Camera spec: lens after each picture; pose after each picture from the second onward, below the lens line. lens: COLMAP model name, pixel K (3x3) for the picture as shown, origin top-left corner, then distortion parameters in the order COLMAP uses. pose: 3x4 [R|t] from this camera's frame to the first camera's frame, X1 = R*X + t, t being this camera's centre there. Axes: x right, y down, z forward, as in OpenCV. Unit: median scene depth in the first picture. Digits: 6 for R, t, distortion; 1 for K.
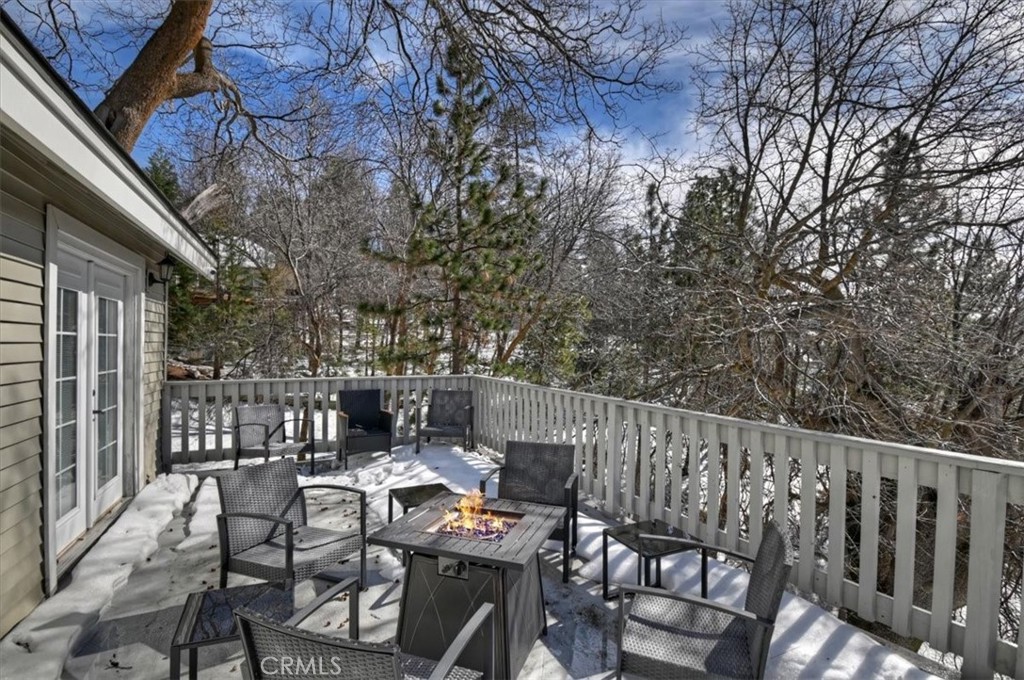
lens RADIAL K [[458.4, 0, 504.7], [0, 458.4, 341.8], [0, 0, 1]] dist [-0.003560, -0.002571]
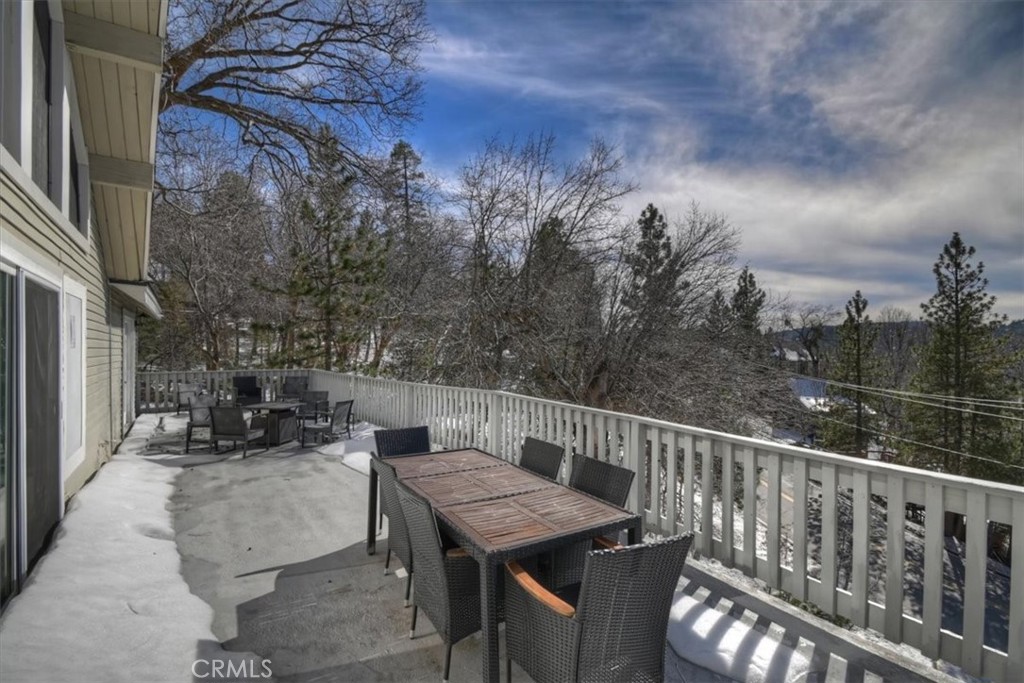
lens RADIAL K [[458.4, 0, 517.3], [0, 458.4, 350.1], [0, 0, 1]] dist [-0.003560, -0.002571]
pose [[0.979571, -0.001346, 0.201092, 0.170899], [-0.000005, 0.999977, 0.006719, -0.008623], [-0.201097, -0.006583, 0.979549, -0.455674]]
